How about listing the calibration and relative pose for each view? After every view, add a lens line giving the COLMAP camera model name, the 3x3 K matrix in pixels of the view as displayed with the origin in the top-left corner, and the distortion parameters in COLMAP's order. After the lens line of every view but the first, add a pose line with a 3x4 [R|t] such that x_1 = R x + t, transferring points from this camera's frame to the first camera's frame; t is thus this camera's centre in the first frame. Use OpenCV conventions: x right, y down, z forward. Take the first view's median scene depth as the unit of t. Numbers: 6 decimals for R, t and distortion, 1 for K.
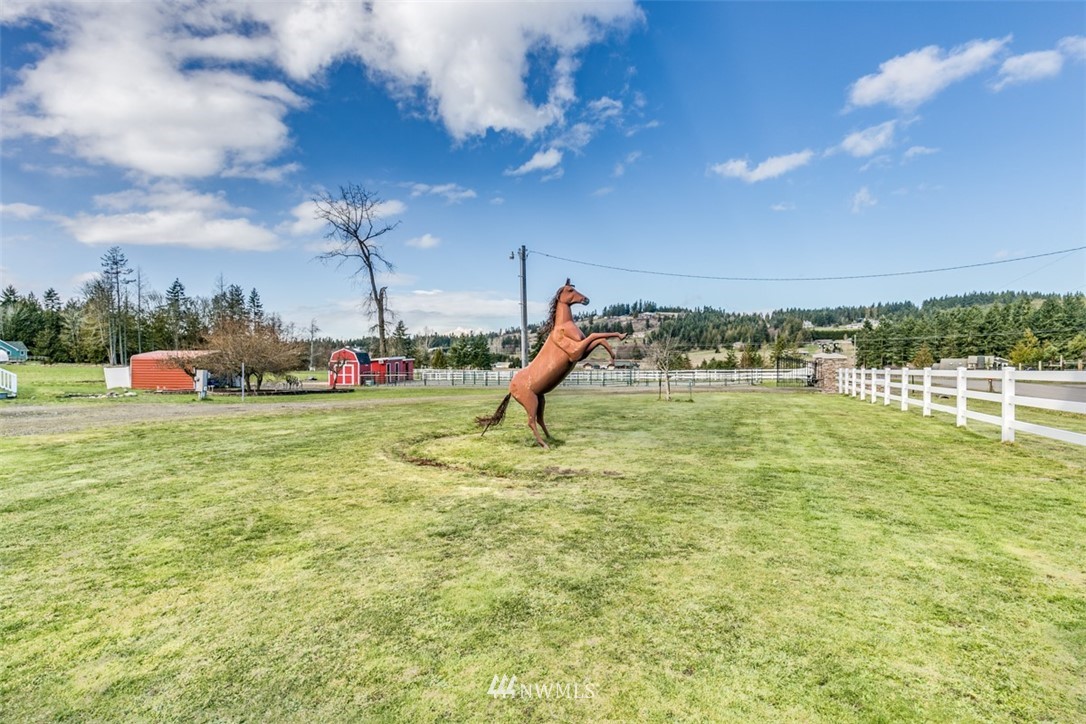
lens RADIAL K [[465.2, 0, 543.0], [0, 465.2, 362.0], [0, 0, 1]] dist [0.001501, 0.000196]
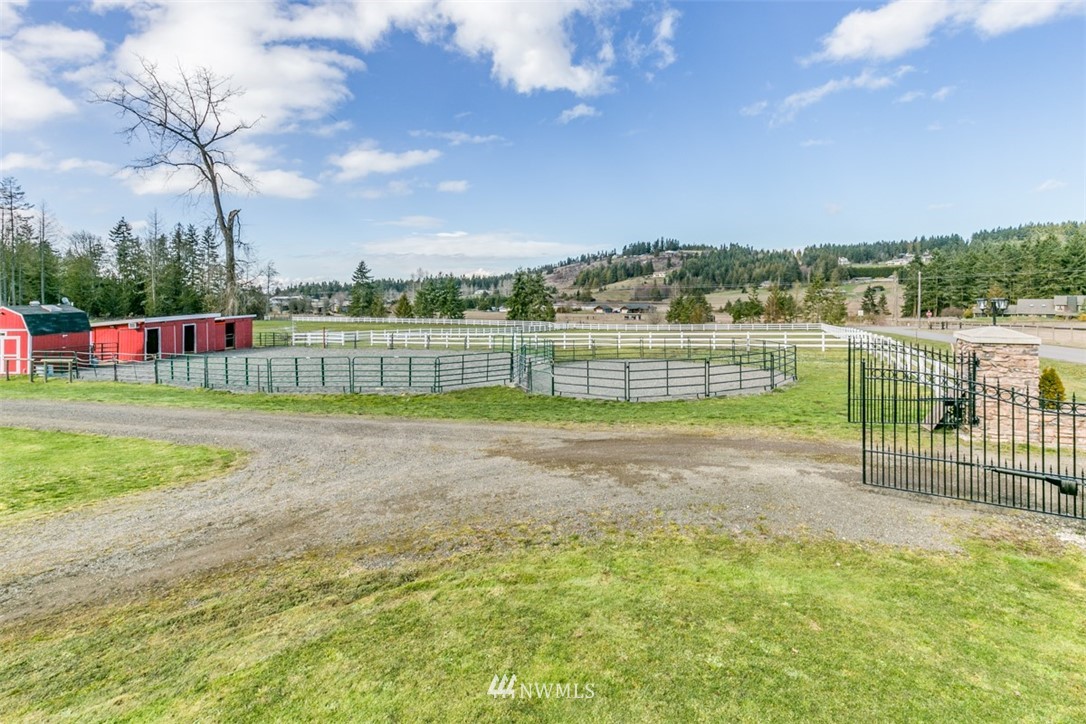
lens RADIAL K [[436.5, 0, 564.1], [0, 436.5, 302.6], [0, 0, 1]] dist [-0.001114, -0.000113]
pose [[0.999005, -0.009148, -0.043648, 0.052541], [0.009295, 0.999952, 0.003163, -0.006288], [0.043617, -0.003565, 0.999042, 0.112646]]
